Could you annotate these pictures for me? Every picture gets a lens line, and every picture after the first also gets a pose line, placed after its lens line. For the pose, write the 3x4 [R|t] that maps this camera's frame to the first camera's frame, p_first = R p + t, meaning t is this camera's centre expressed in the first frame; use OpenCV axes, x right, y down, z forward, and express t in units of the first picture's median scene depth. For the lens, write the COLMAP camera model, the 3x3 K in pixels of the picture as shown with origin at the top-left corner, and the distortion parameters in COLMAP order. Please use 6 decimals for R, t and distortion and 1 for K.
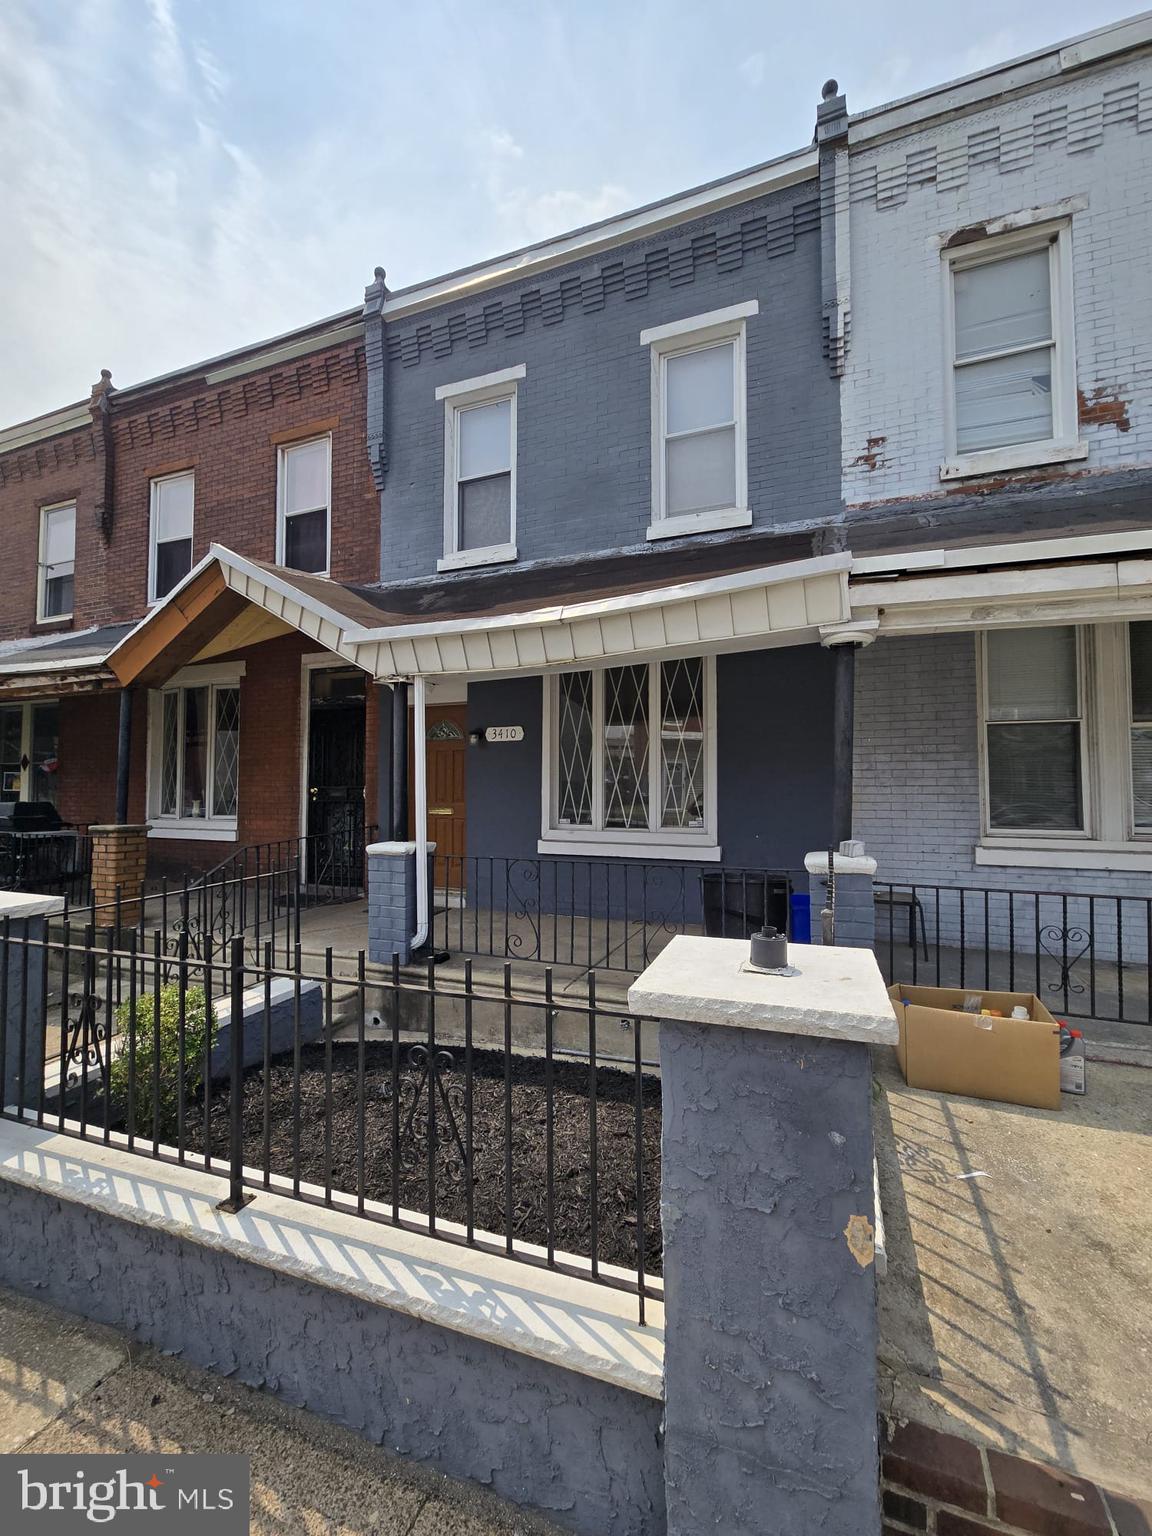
lens RADIAL K [[634.8, 0, 577.2], [0, 634.8, 765.8], [0, 0, 1]] dist [0.002875, -0.001712]
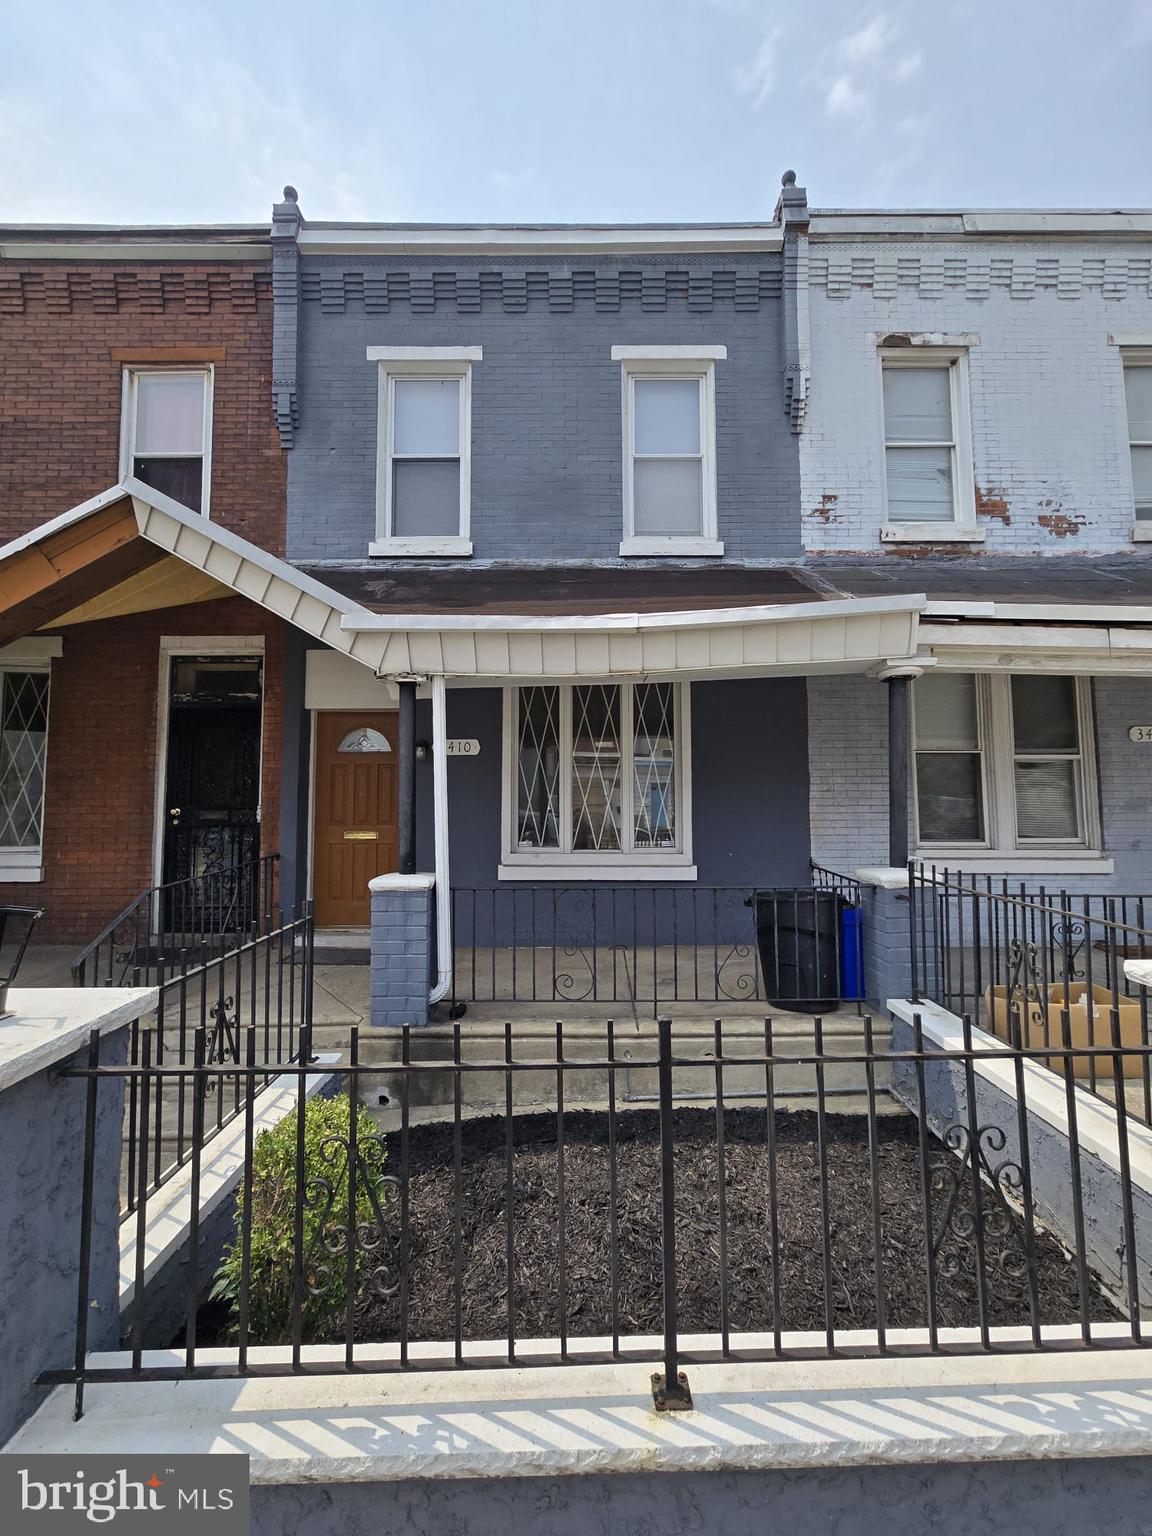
lens RADIAL K [[634.8, 0, 577.1], [0, 634.8, 765.2], [0, 0, 1]] dist [0.002875, -0.001712]
pose [[0.928432, 0.022105, 0.370845, -0.347731], [-0.011321, 0.999448, -0.031232, 0.001207], [-0.371331, 0.024798, 0.928170, 0.134798]]
